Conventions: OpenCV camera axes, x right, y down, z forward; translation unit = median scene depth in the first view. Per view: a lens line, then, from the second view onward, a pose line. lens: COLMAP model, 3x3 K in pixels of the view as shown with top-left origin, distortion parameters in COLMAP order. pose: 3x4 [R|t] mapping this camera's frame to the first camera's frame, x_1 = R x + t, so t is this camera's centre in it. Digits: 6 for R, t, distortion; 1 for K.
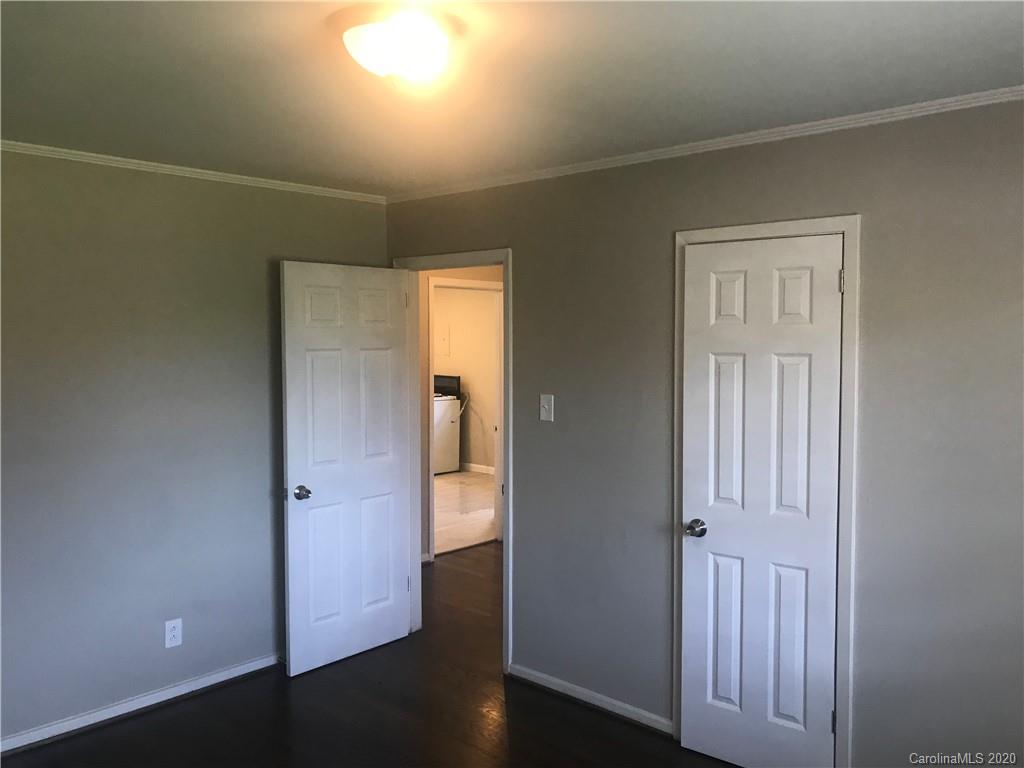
lens RADIAL K [[841.2, 0, 512.6], [0, 841.2, 383.7], [0, 0, 1]] dist [0.047227, -0.057311]
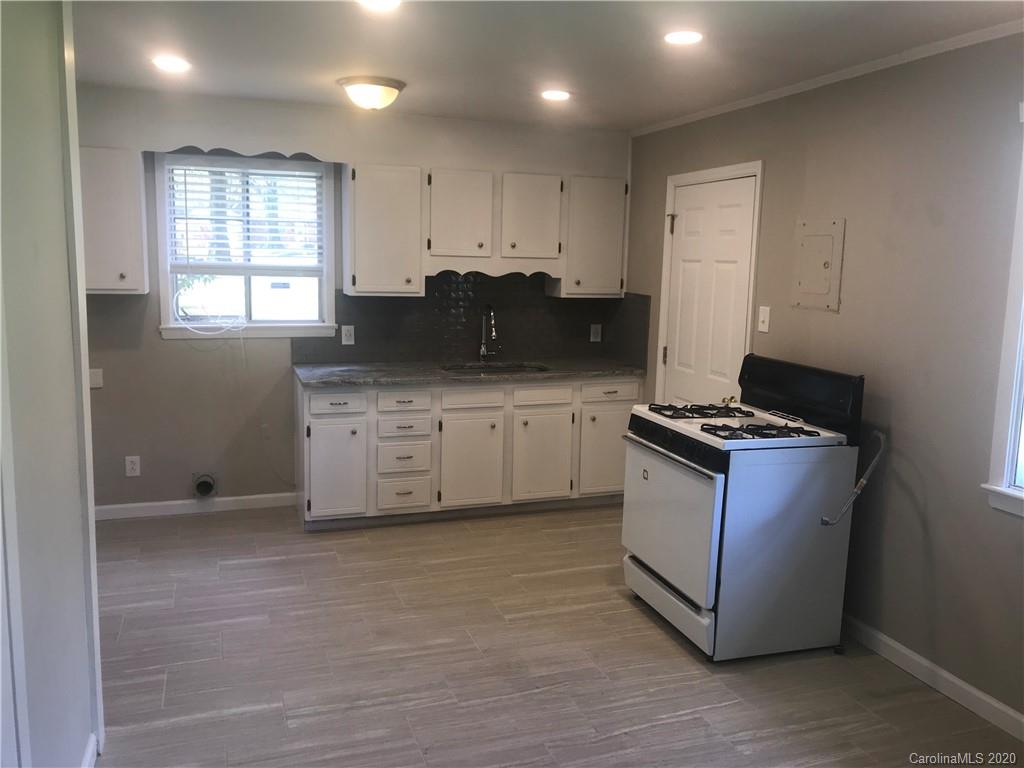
lens RADIAL K [[841.2, 0, 505.2], [0, 841.2, 377.2], [0, 0, 1]] dist [0.047227, -0.057311]
pose [[0.887604, 0.081231, -0.453388, -0.036588], [-0.039023, 0.994049, 0.101701, -0.036651], [0.458951, -0.072578, 0.885492, 0.637771]]
